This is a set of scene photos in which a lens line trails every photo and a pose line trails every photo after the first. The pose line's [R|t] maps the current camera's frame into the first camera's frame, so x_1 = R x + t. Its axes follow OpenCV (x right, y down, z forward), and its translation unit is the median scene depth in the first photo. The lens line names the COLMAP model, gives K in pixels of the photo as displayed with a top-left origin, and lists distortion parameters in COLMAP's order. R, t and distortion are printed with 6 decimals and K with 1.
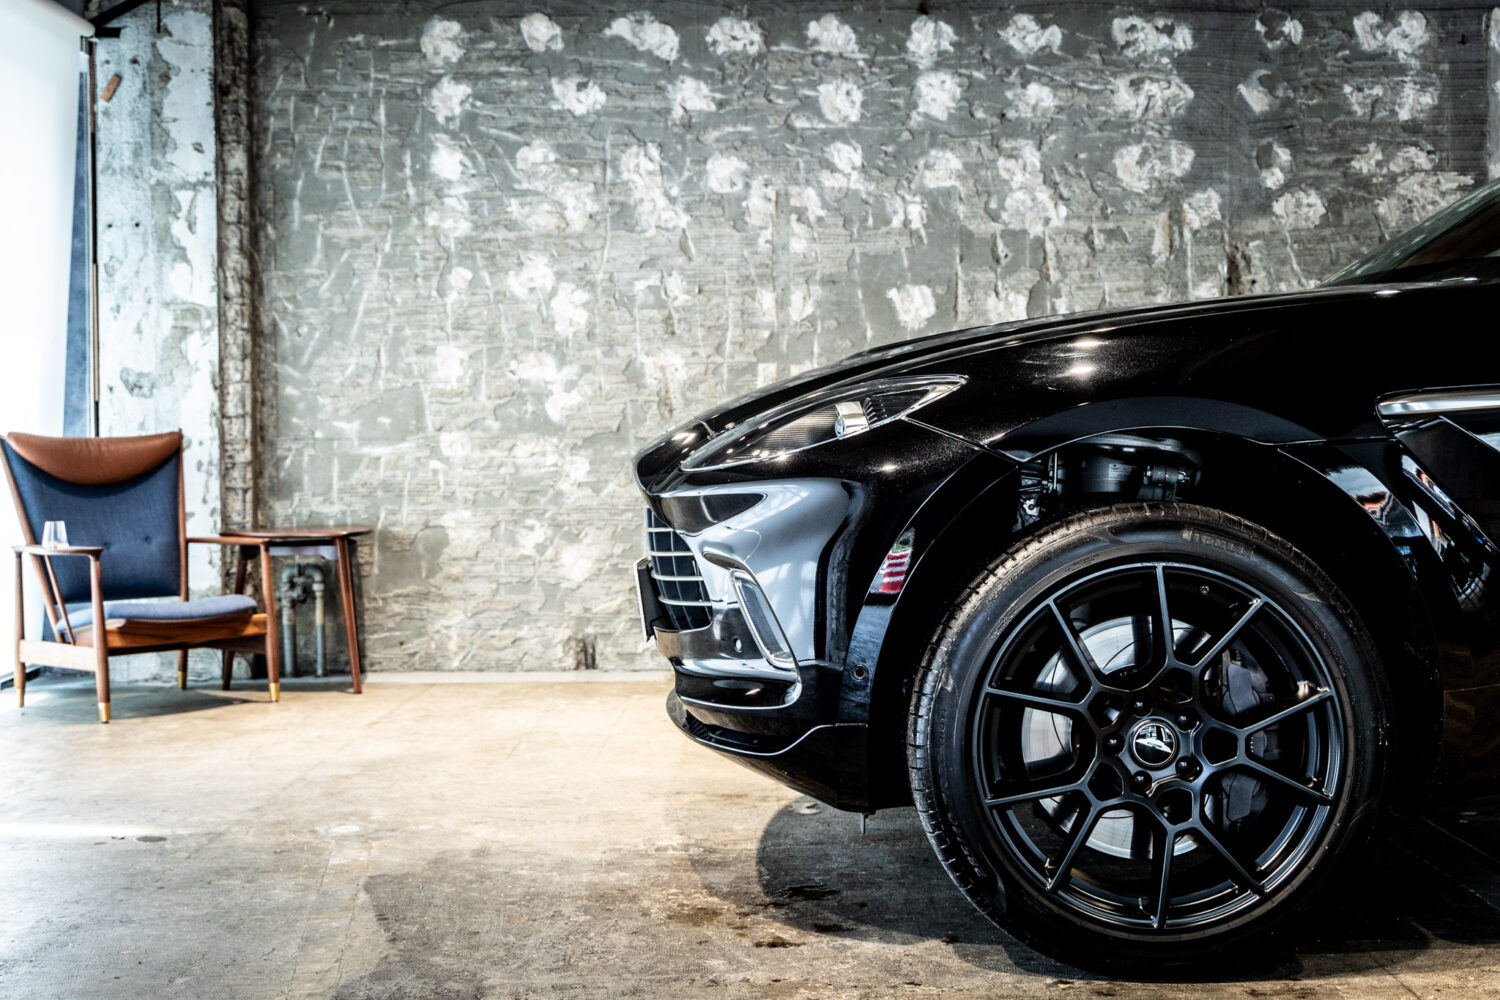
lens RADIAL K [[1802.9, 0, 751.1], [0, 1802.9, 499.6], [0, 0, 1]] dist [0.020067, 0.000000]
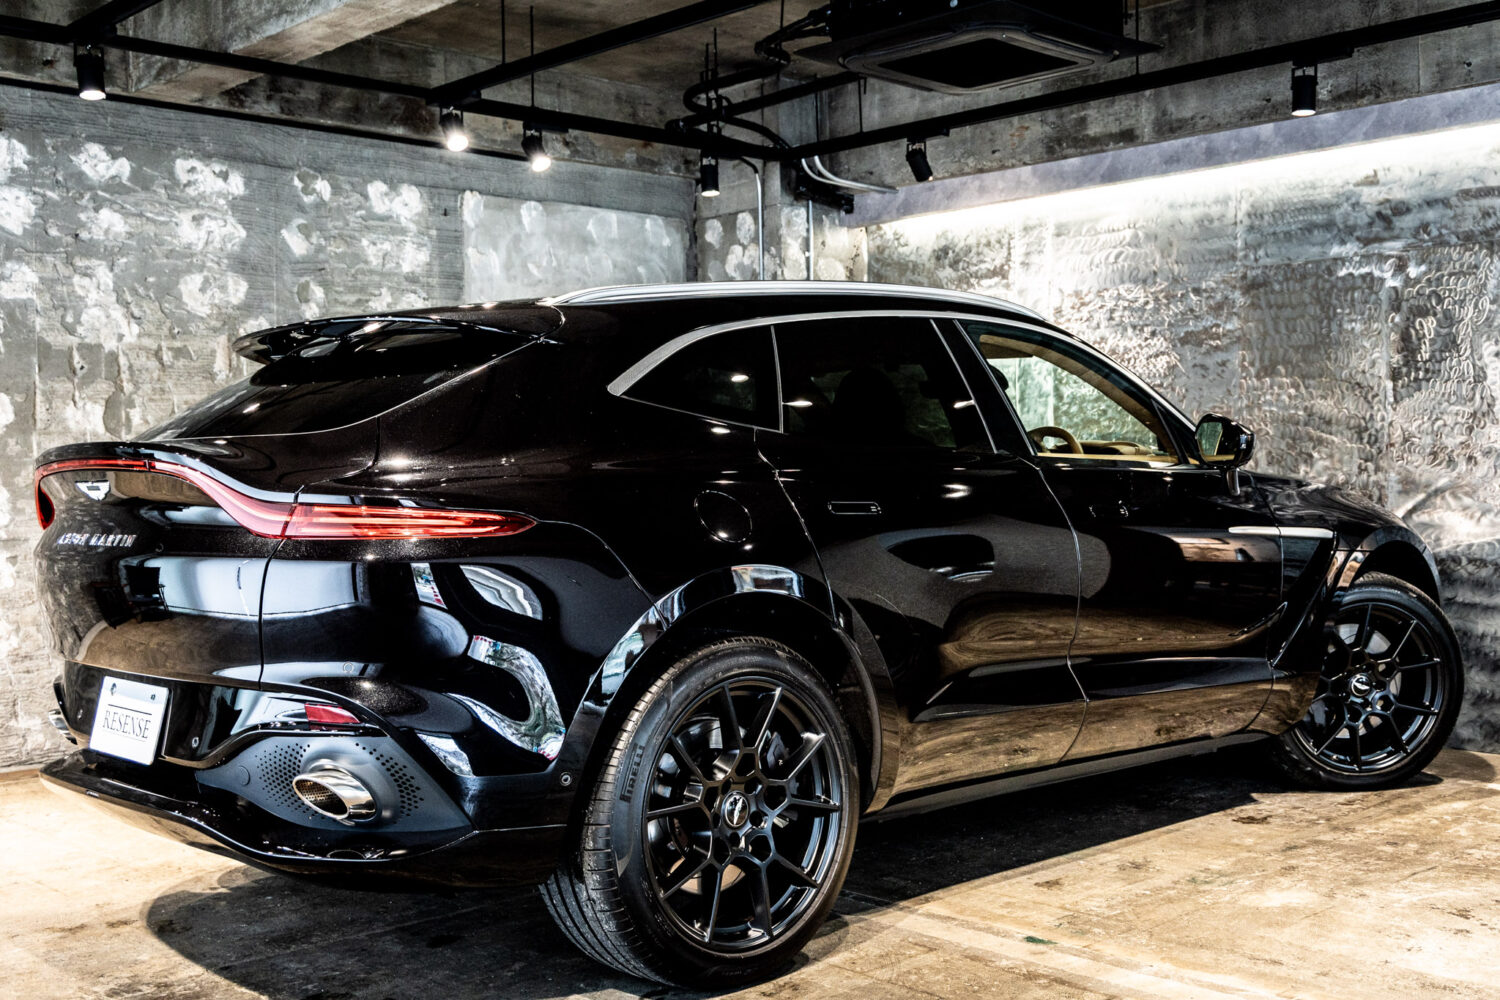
lens RADIAL K [[1611.8, 0, 756.3], [0, 1611.8, 497.6], [0, 0, 1]] dist [0.005741, 0.000000]
pose [[0.723508, -0.015202, 0.690148, -0.229589], [0.028447, 0.999565, -0.007804, -0.039928], [-0.689729, 0.025279, 0.723626, 0.040317]]
